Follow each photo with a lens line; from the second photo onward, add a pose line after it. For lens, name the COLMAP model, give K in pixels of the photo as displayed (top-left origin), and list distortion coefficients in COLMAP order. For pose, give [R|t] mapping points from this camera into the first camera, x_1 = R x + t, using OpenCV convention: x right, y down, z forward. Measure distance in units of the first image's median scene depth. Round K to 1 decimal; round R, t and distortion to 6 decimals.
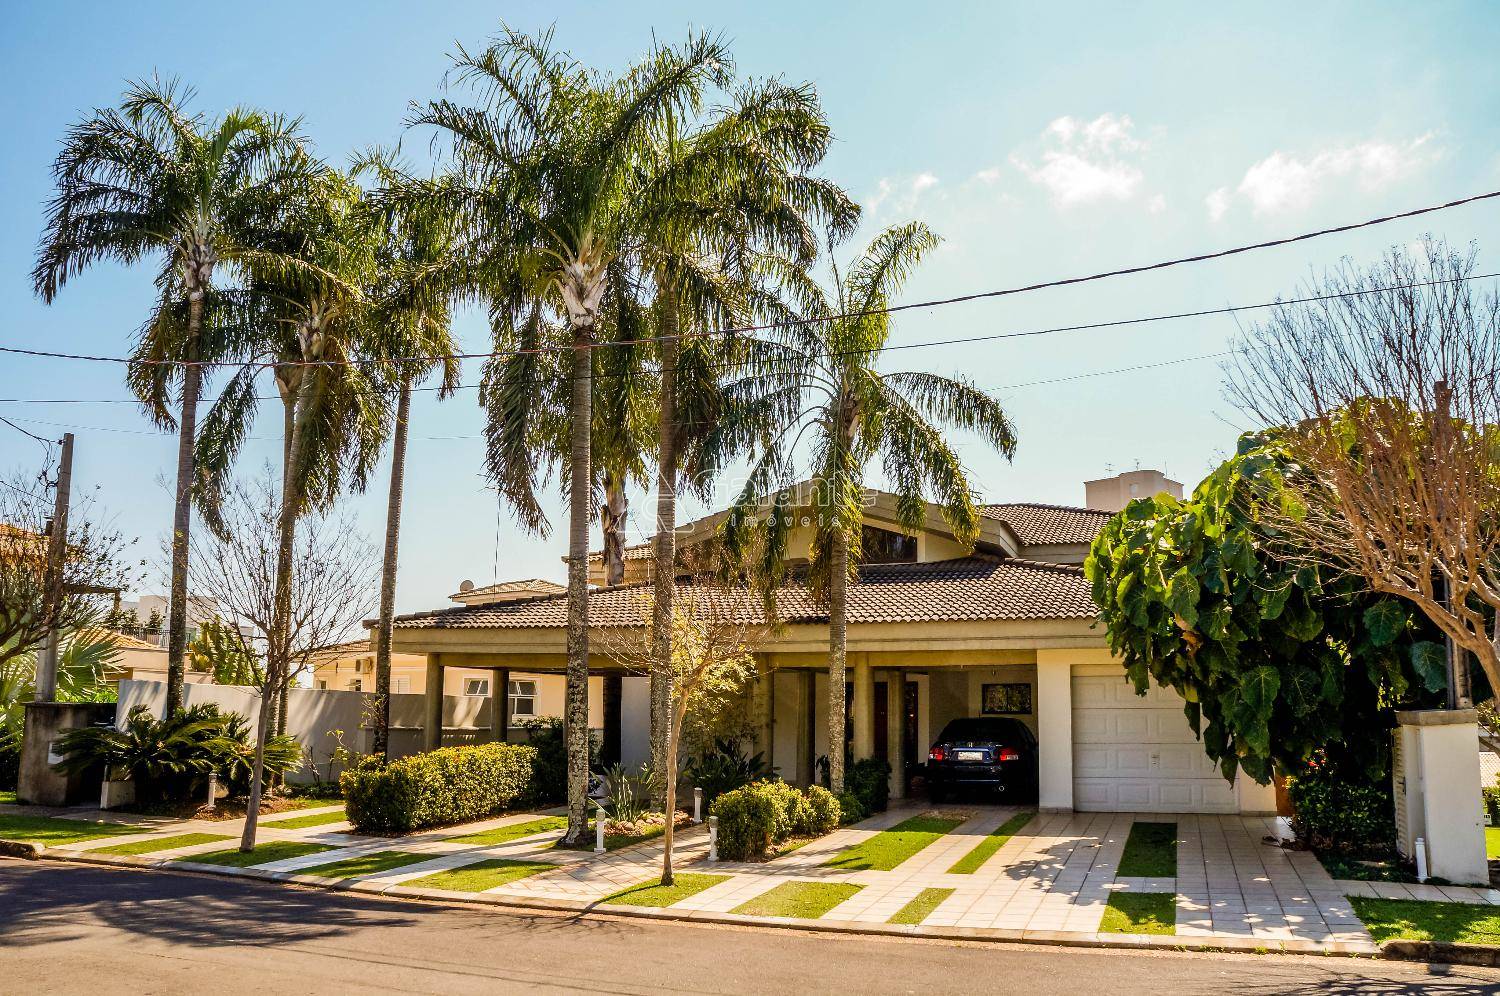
lens RADIAL K [[1158.2, 0, 750.0], [0, 1158.2, 498.0], [0, 0, 1]] dist [-0.194595, 0.136924]
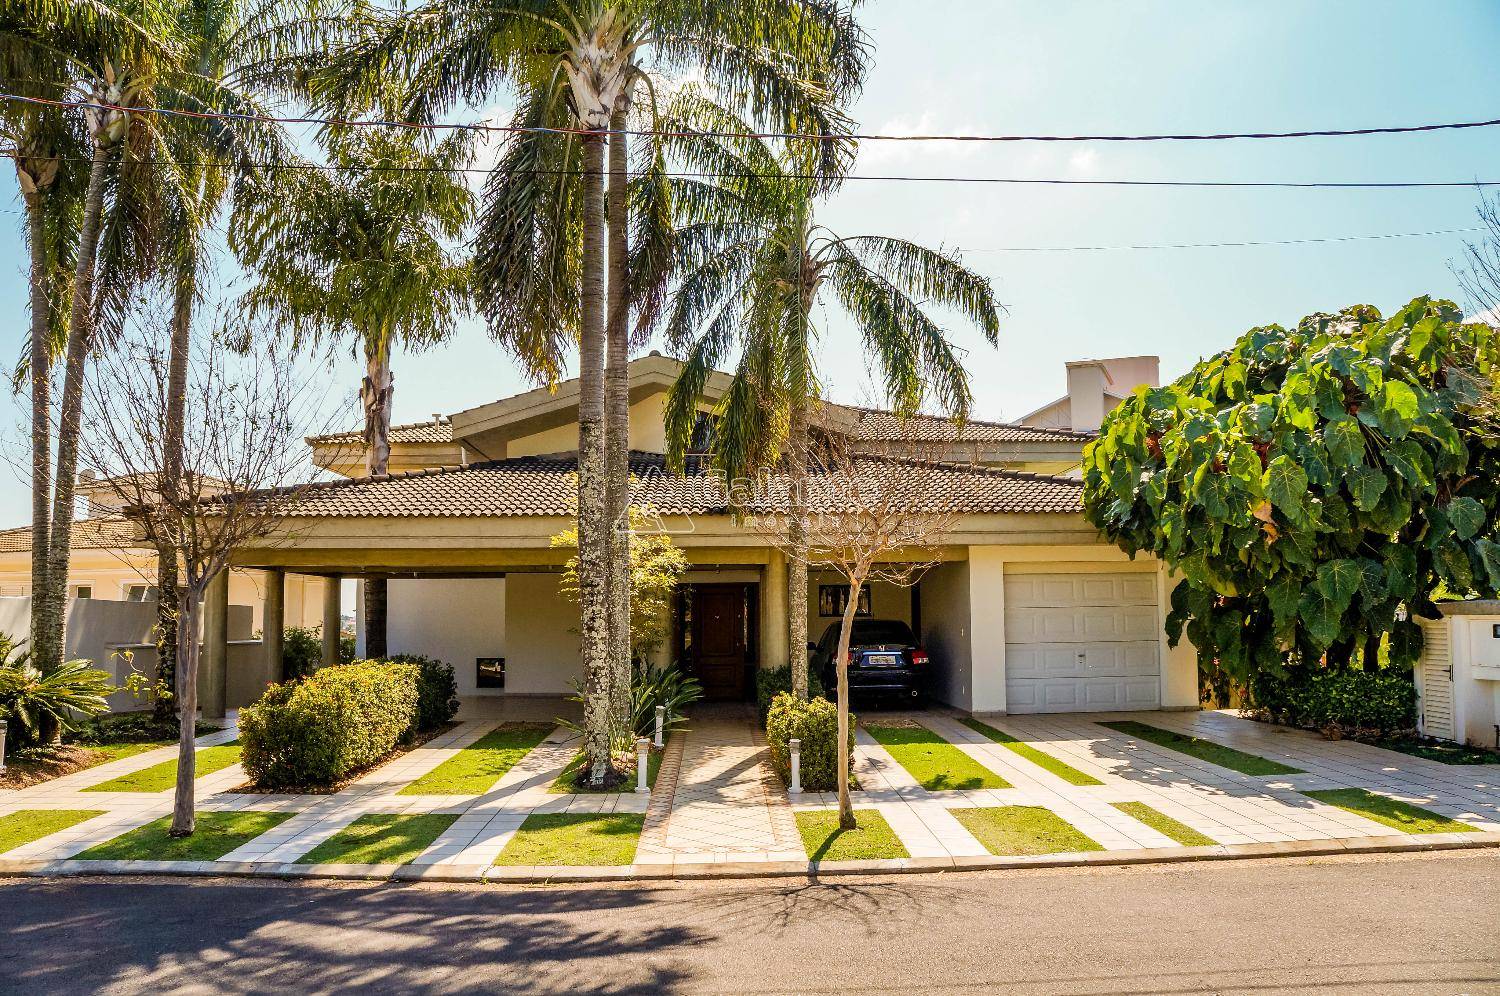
lens RADIAL K [[1158.2, 0, 750.0], [0, 1158.2, 498.0], [0, 0, 1]] dist [-0.194595, 0.136924]
pose [[0.929068, 0.018949, 0.369424, -0.278280], [-0.048211, 0.996372, 0.070138, 0.036464], [-0.366755, -0.082974, 0.926610, 0.192797]]
